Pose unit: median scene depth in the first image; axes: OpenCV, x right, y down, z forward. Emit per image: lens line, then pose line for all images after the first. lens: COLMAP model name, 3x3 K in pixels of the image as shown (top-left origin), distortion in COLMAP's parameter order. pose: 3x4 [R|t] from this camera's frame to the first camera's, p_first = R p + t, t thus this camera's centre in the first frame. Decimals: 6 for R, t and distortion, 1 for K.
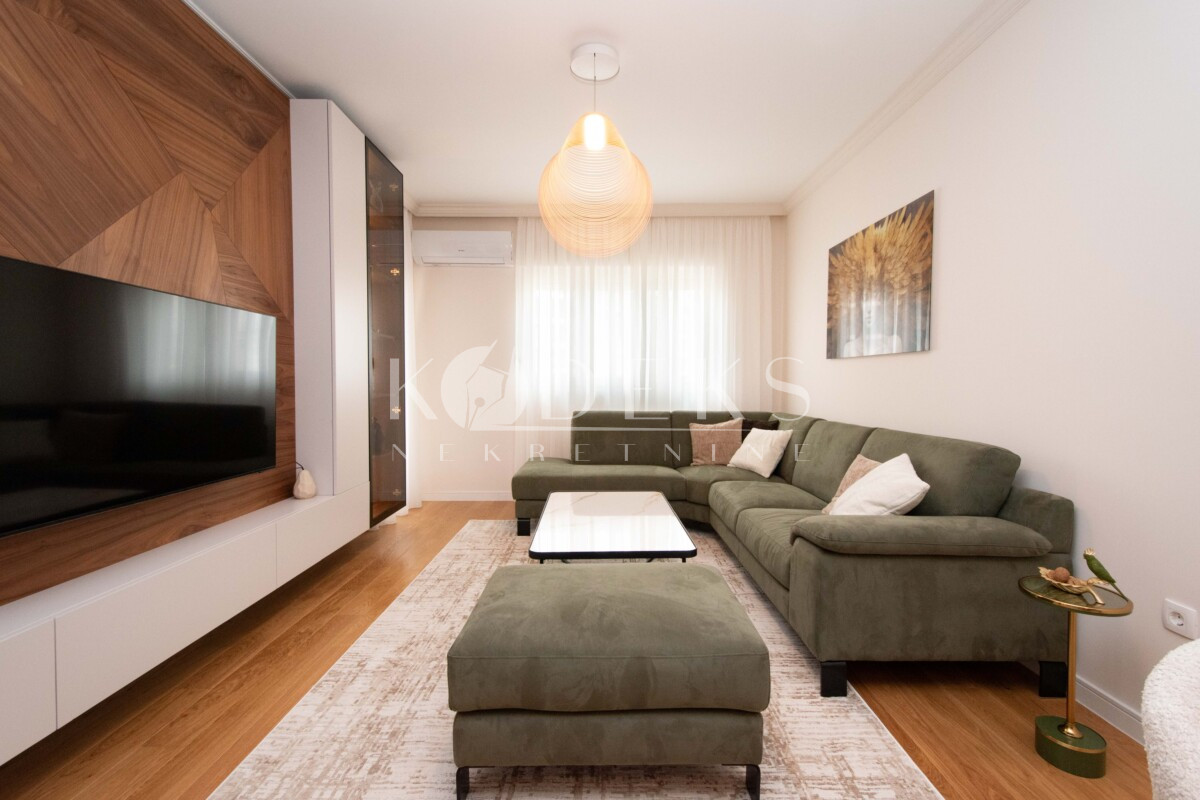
lens RADIAL K [[533.0, 0, 600.6], [0, 533.0, 401.1], [0, 0, 1]] dist [0.017619, -0.001149]
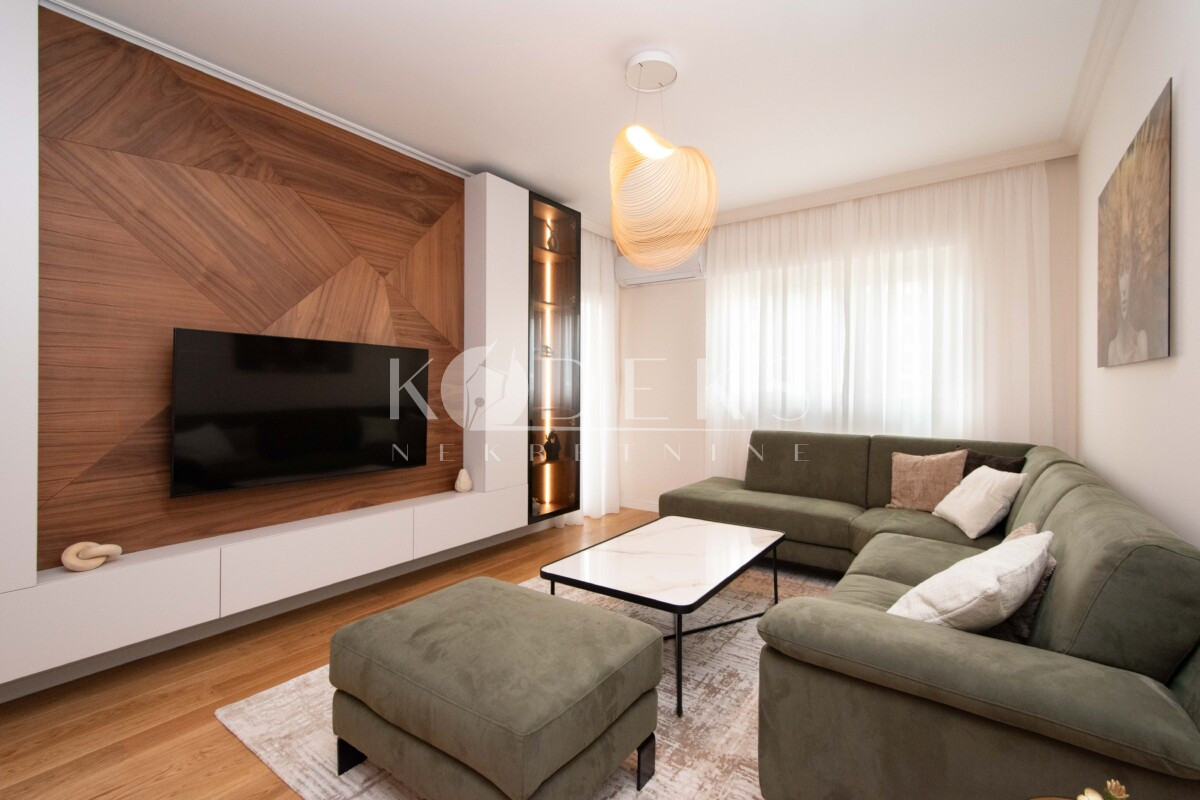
lens RADIAL K [[533.0, 0, 600.3], [0, 533.0, 390.2], [0, 0, 1]] dist [0.017619, -0.001149]
pose [[0.809496, 0.002405, -0.587121, 0.497126], [-0.022439, 0.999388, -0.026845, -0.032799], [0.586697, 0.034906, 0.809054, 0.197613]]
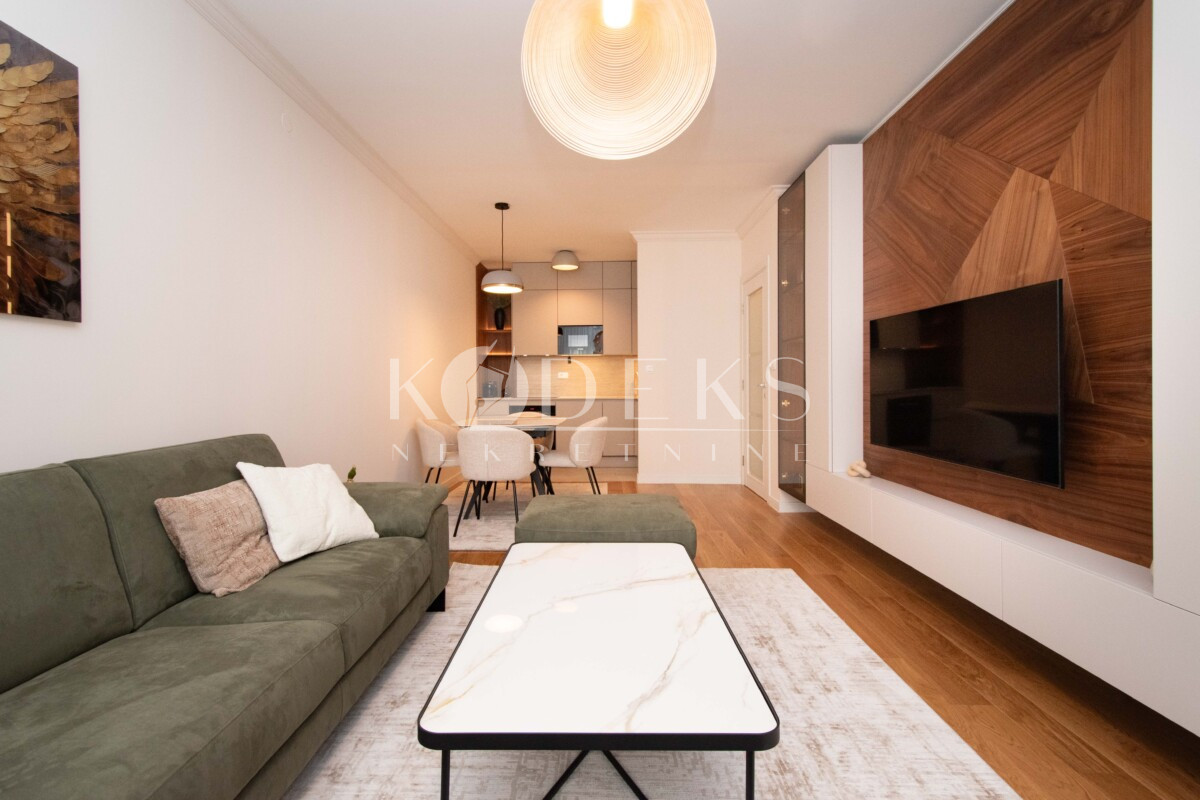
lens RADIAL K [[533.0, 0, 597.8], [0, 533.0, 389.2], [0, 0, 1]] dist [0.017619, -0.001149]
pose [[-0.999871, 0.004756, 0.015333, 0.005465], [0.005437, 0.998988, 0.044644, -0.045491], [-0.015105, 0.044722, -0.998885, 1.747168]]
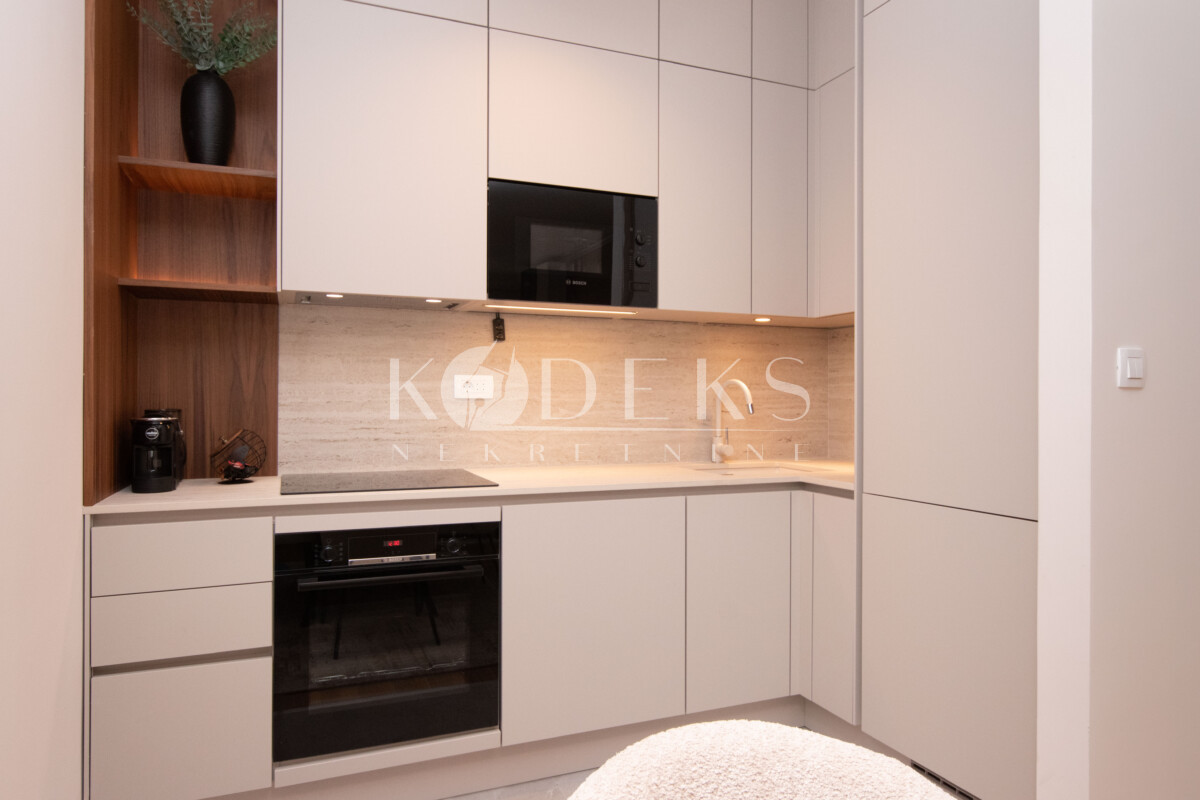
lens RADIAL K [[765.3, 0, 599.6], [0, 765.3, 400.7], [0, 0, 1]] dist [0.002356, 0.000445]
pose [[-0.924753, 0.004016, -0.380547, 0.145499], [-0.011412, 0.999202, 0.038278, -0.036806], [0.380397, 0.039741, -0.923969, 1.209195]]
